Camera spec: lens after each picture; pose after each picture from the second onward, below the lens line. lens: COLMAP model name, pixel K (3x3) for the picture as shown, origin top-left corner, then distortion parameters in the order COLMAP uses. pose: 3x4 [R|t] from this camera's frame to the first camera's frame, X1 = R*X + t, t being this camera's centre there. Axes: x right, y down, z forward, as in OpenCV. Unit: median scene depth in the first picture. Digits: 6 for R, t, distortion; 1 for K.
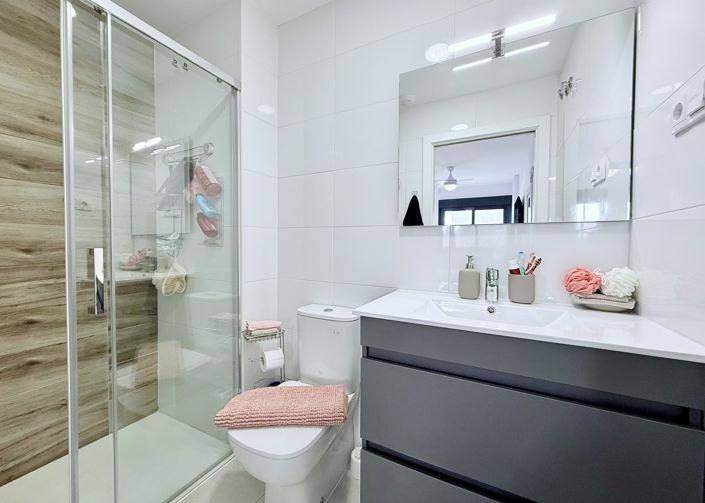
lens RADIAL K [[280.5, 0, 350.5], [0, 280.5, 251.5], [0, 0, 1]] dist [0.001271, 0.000090]
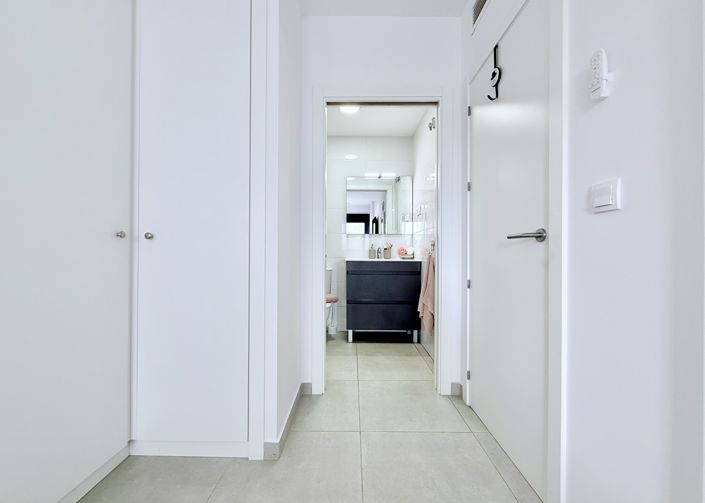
lens RADIAL K [[280.5, 0, 350.5], [0, 280.5, 251.5], [0, 0, 1]] dist [0.001271, 0.000090]
pose [[0.887577, 0.007270, 0.460601, -0.274613], [0.002866, 0.999769, -0.021303, 0.037751], [-0.460650, 0.020228, 0.887351, -0.365289]]
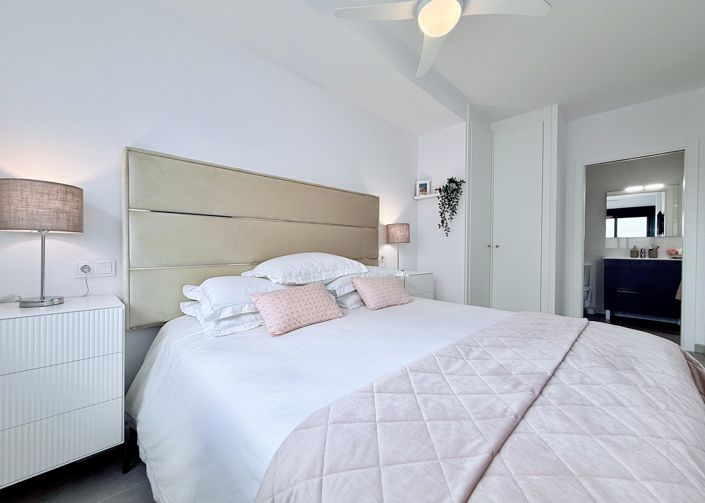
lens RADIAL K [[280.5, 0, 350.5], [0, 280.5, 251.5], [0, 0, 1]] dist [0.001271, 0.000090]
pose [[0.951376, 0.009485, -0.307886, -0.462367], [-0.013903, 0.999829, -0.012159, 0.044438], [0.307719, 0.015849, 0.951345, -0.849878]]
